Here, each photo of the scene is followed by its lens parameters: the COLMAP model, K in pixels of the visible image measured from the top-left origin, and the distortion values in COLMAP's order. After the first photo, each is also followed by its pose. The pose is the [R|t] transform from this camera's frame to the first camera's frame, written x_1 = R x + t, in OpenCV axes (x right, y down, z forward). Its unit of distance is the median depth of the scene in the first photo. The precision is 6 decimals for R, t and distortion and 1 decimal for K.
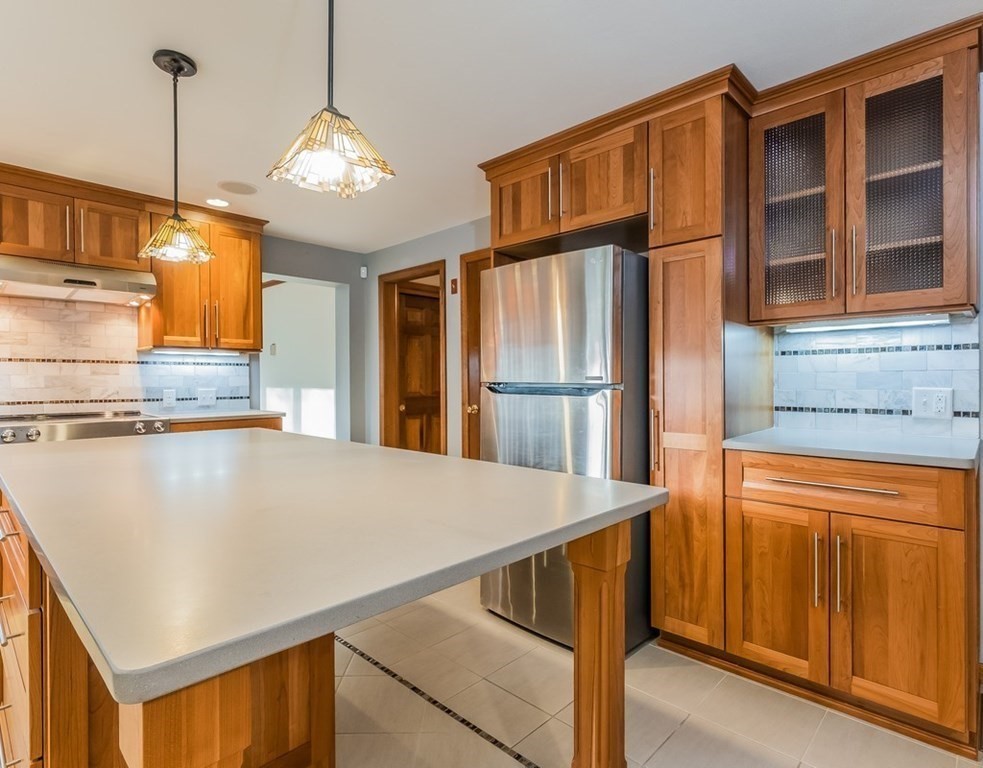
lens RADIAL K [[508.2, 0, 493.4], [0, 508.2, 381.2], [0, 0, 1]] dist [0.000684, -0.000310]
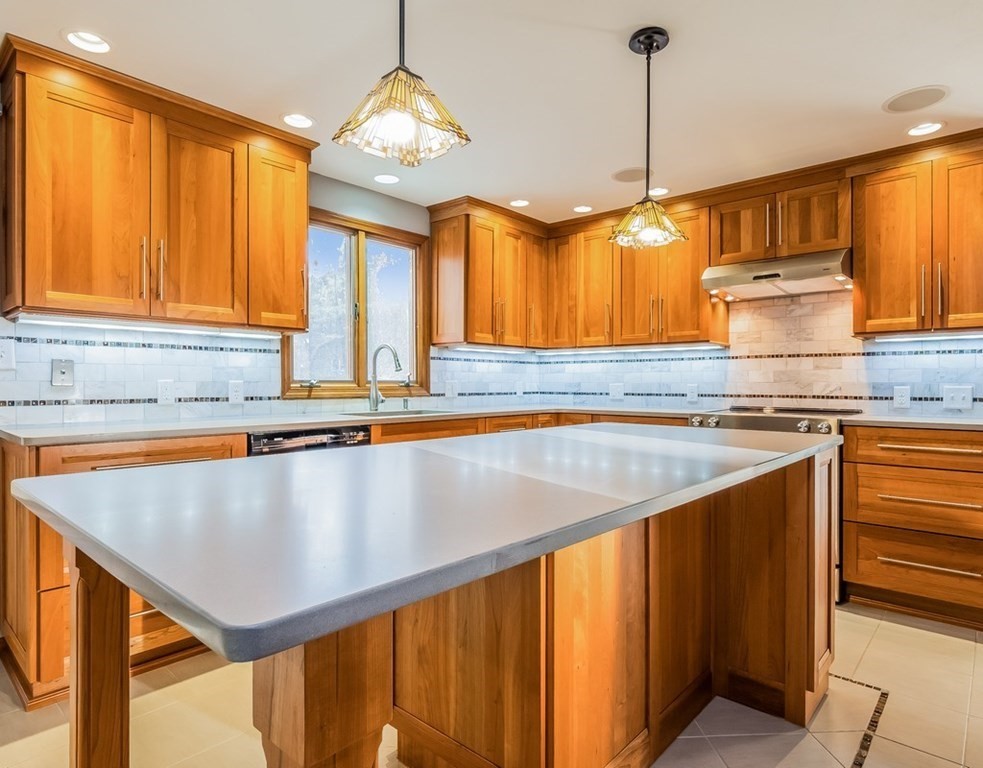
lens RADIAL K [[558.6, 0, 492.7], [0, 558.6, 387.5], [0, 0, 1]] dist [-0.004322, -0.000921]
pose [[0.051781, 0.015534, -0.998538, 0.223512], [0.000452, 0.999879, 0.015578, 0.005354], [0.998658, -0.001258, 0.051768, 0.340098]]
